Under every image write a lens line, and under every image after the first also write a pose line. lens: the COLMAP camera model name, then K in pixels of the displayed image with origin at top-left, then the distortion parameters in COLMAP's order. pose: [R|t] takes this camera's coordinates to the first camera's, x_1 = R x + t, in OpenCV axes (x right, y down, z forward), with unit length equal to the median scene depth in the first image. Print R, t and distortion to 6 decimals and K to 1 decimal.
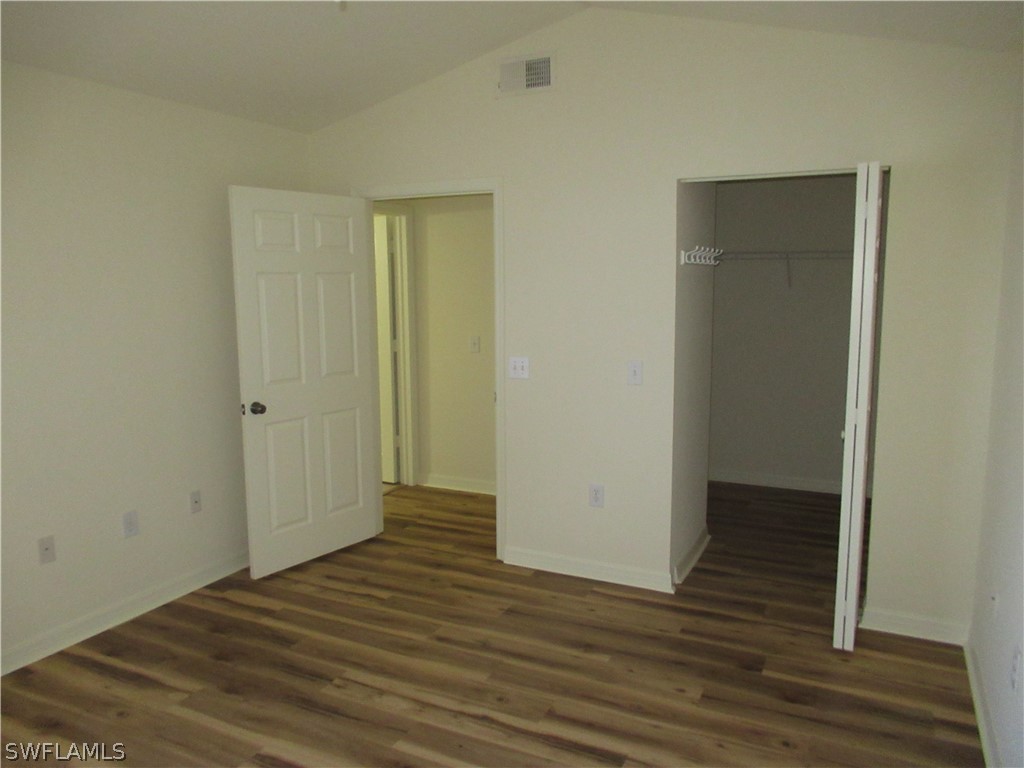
lens RADIAL K [[767.6, 0, 510.5], [0, 767.6, 378.6], [0, 0, 1]] dist [-0.014994, 0.006545]
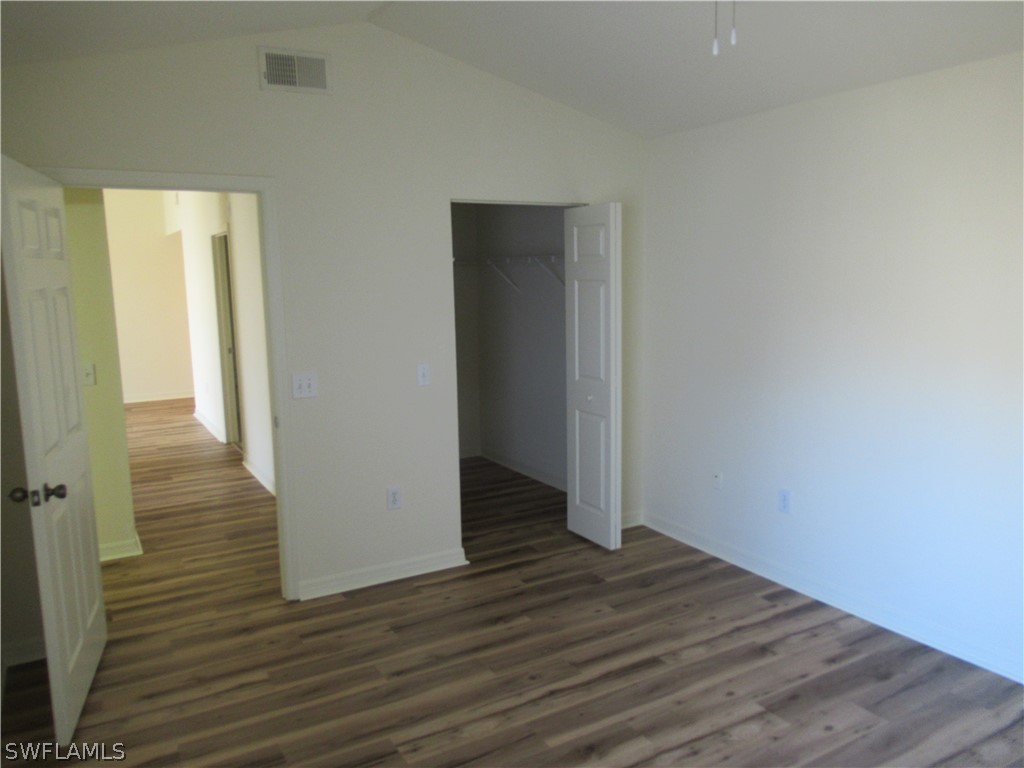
lens RADIAL K [[767.6, 0, 507.8], [0, 767.6, 379.1], [0, 0, 1]] dist [-0.014994, 0.006545]
pose [[0.552540, -0.118987, 0.824950, -0.668986], [0.121489, 0.990684, 0.061521, -0.053889], [-0.824585, 0.066229, 0.561848, 0.299512]]
